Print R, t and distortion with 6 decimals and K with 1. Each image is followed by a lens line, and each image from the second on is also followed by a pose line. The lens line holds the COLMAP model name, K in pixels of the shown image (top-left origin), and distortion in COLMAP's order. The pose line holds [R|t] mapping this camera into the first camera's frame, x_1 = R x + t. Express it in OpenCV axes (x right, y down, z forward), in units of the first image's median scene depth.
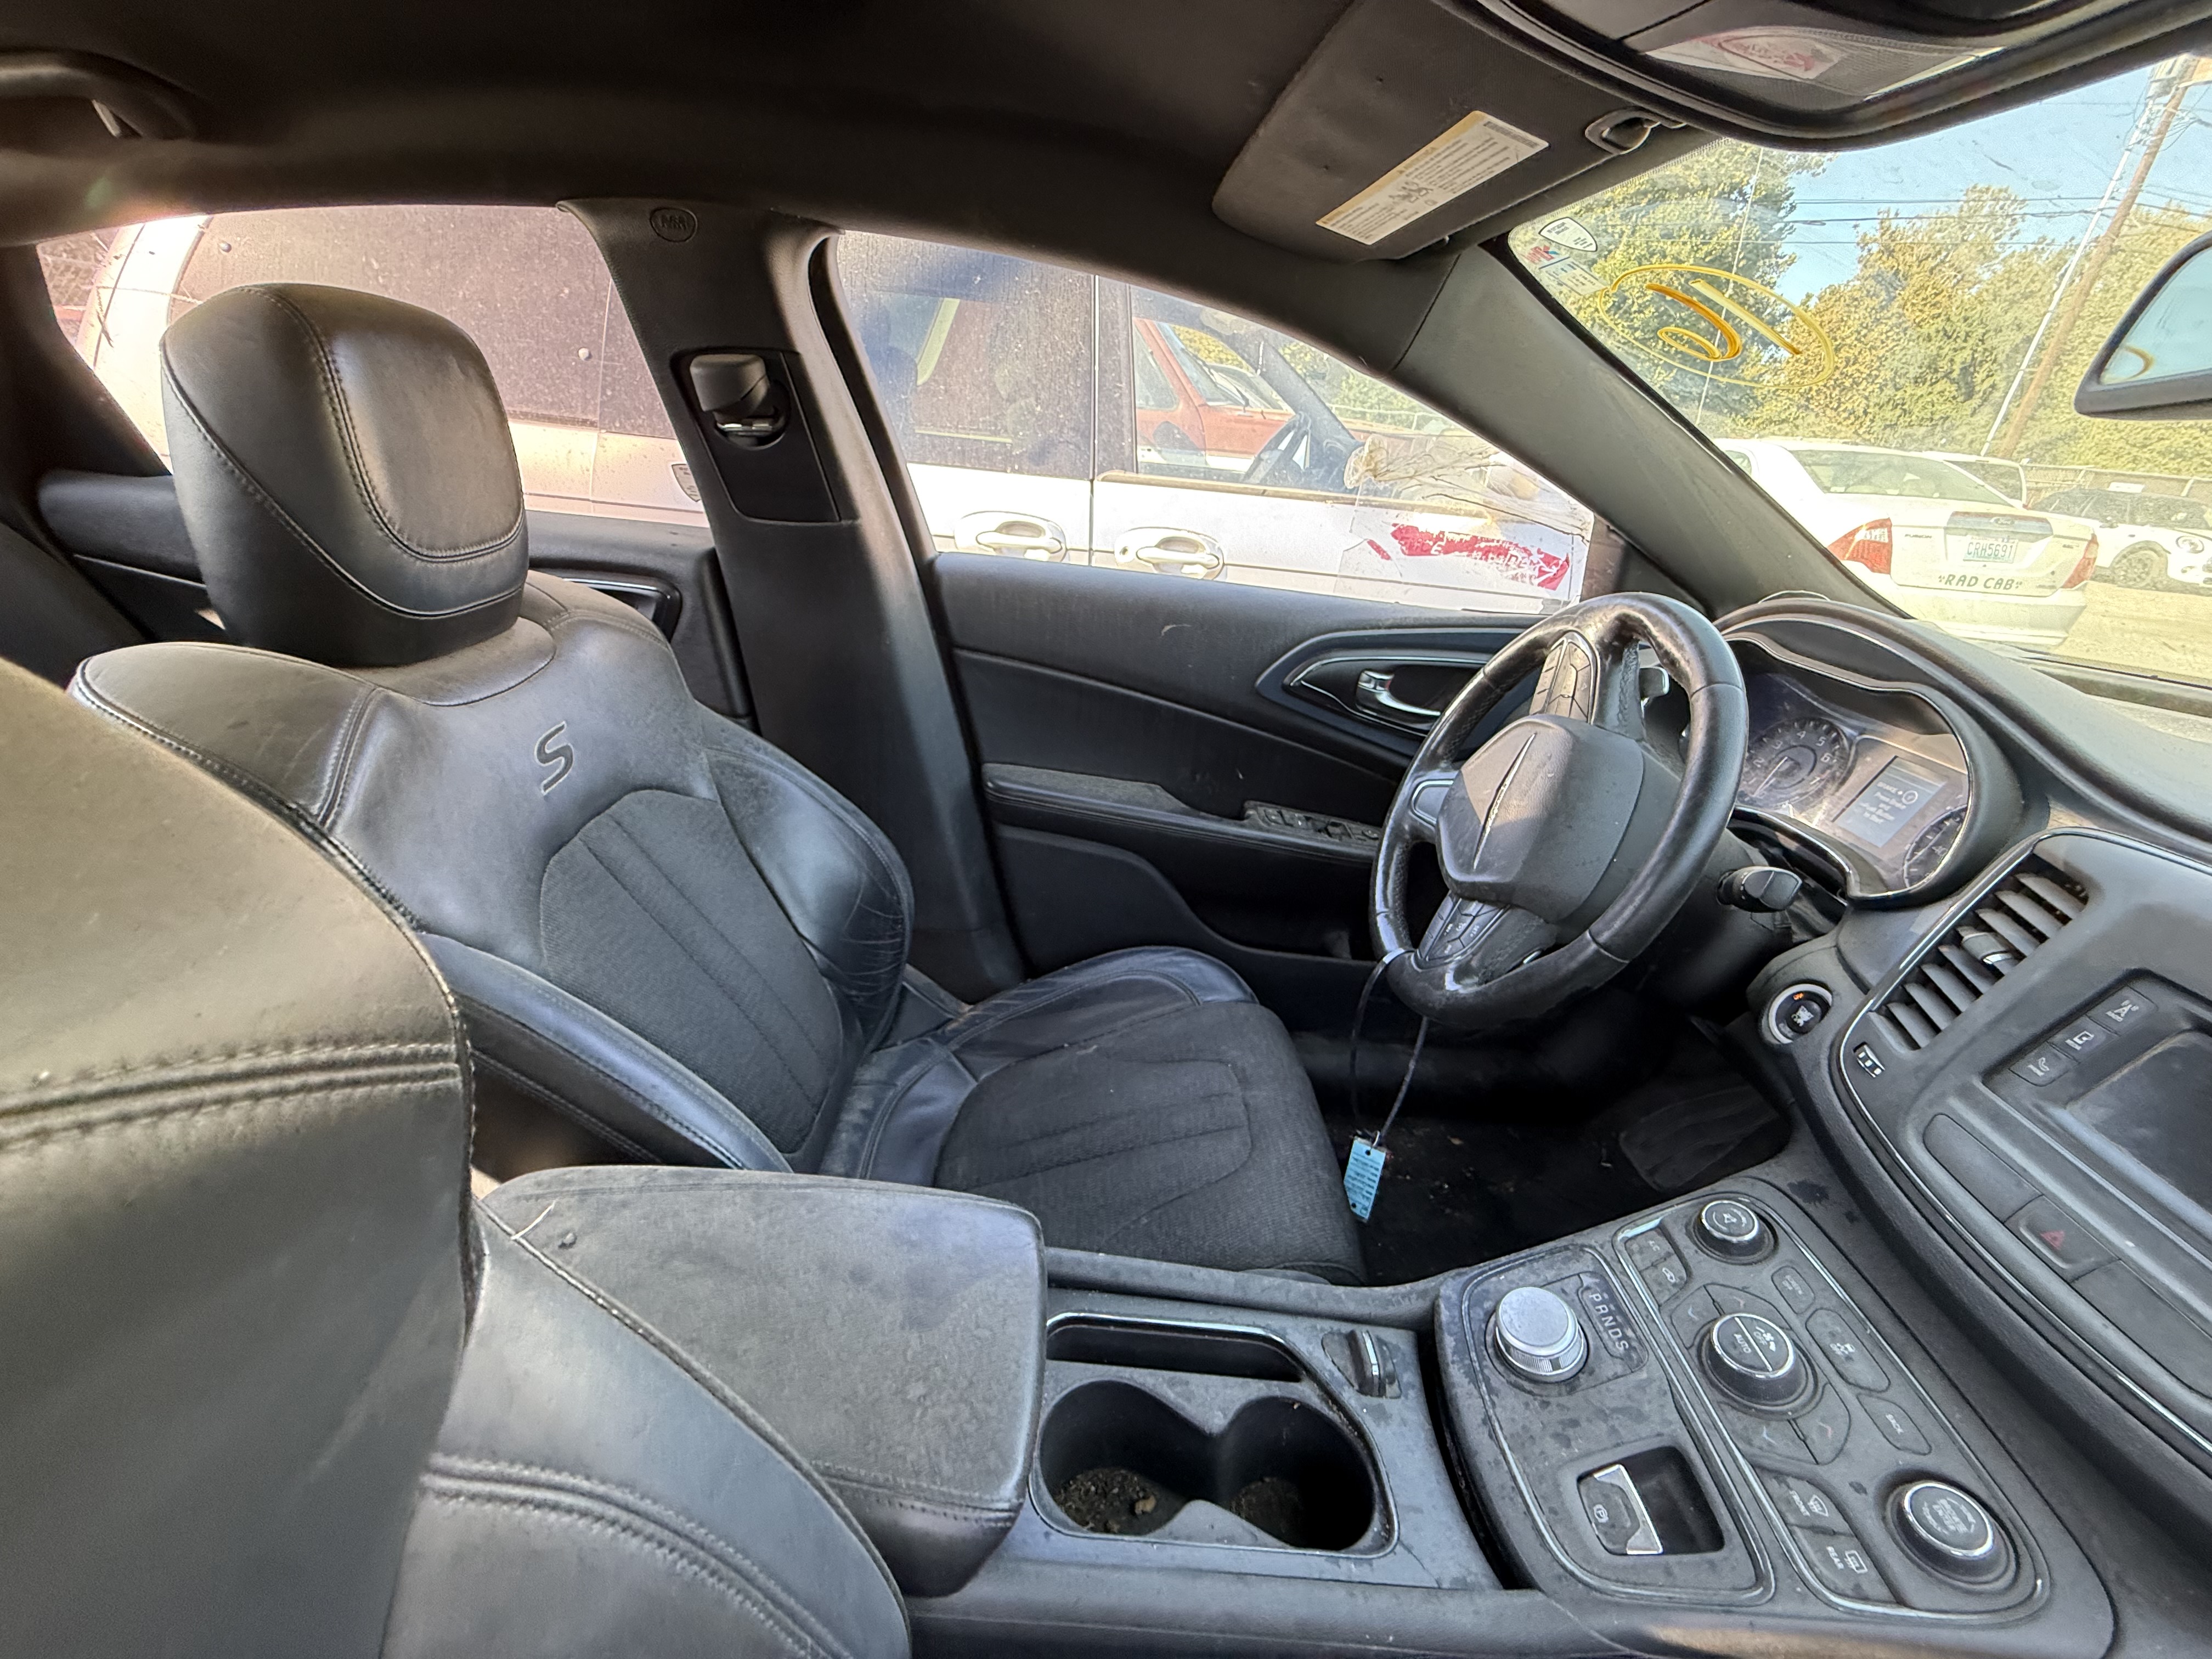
lens RADIAL K [[882.9, 0, 1104.1], [0, 882.9, 830.0], [0, 0, 1]] dist [0.002471, -0.000153]
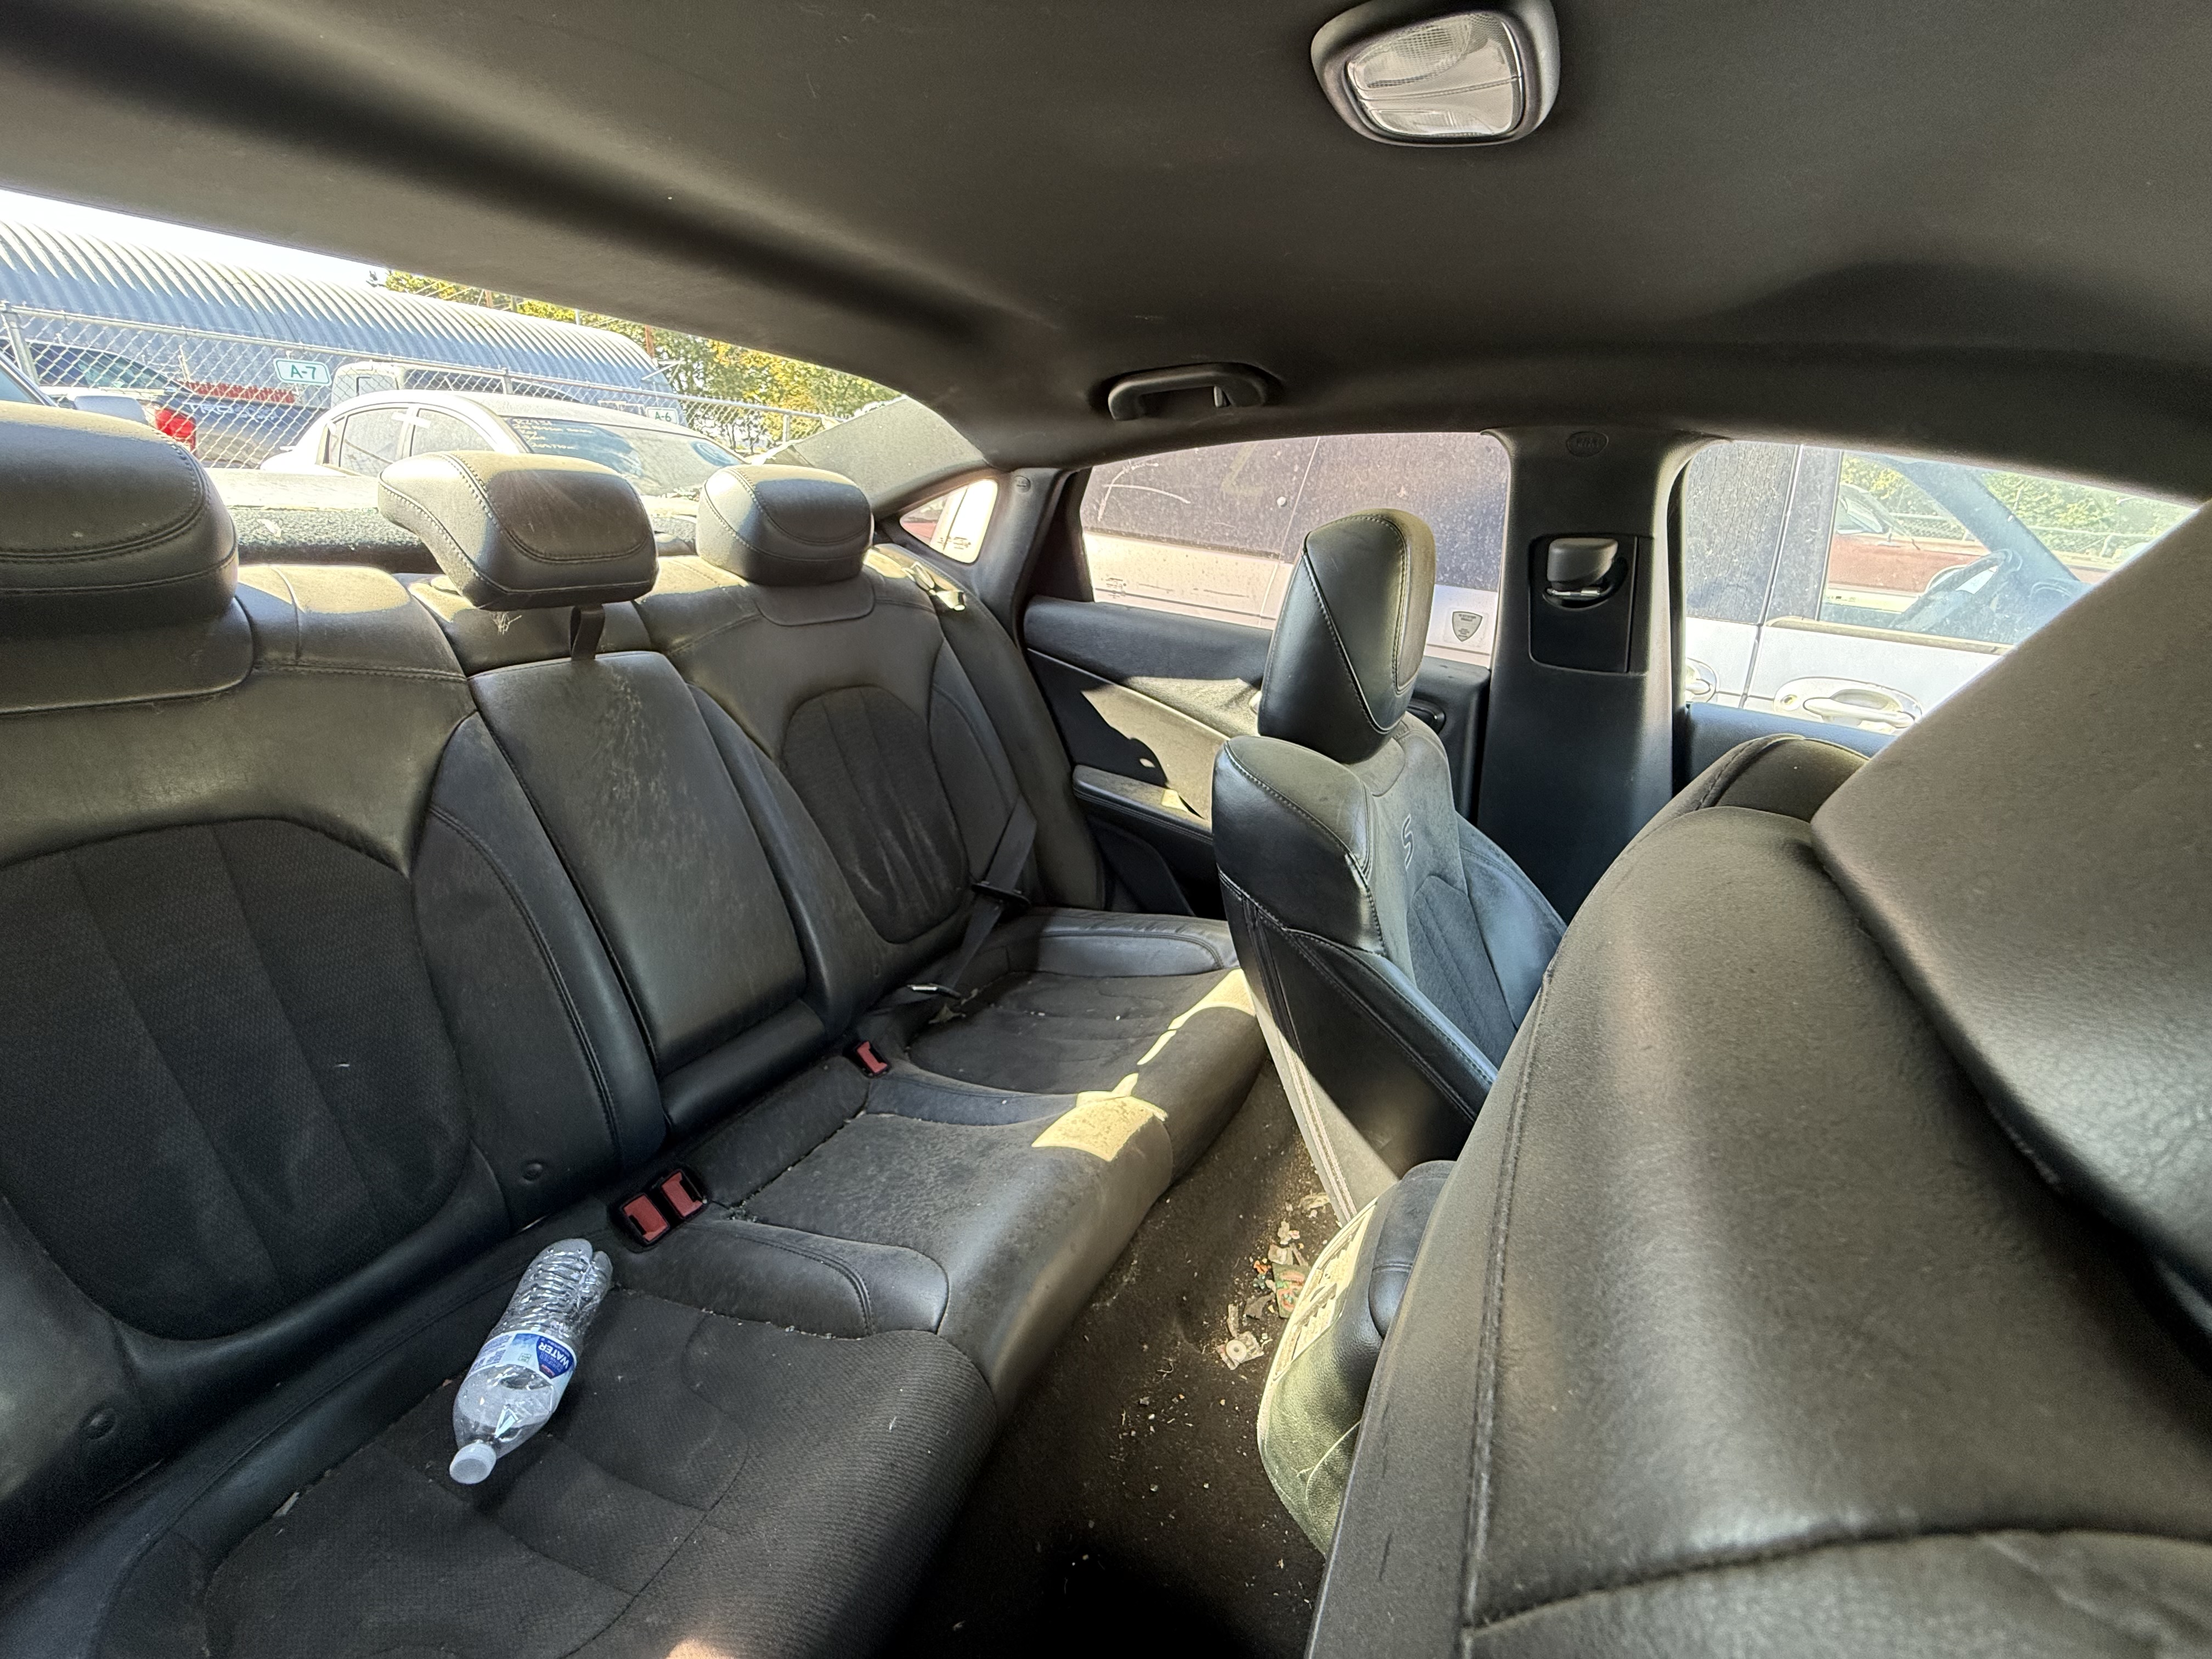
lens RADIAL K [[882.9, 0, 1106.9], [0, 882.9, 828.8], [0, 0, 1]] dist [0.002471, -0.000153]
pose [[0.879939, 0.164741, -0.445610, -0.176659], [-0.210382, 0.976095, -0.054576, 0.023252], [0.425967, 0.141772, 0.893562, -0.133136]]
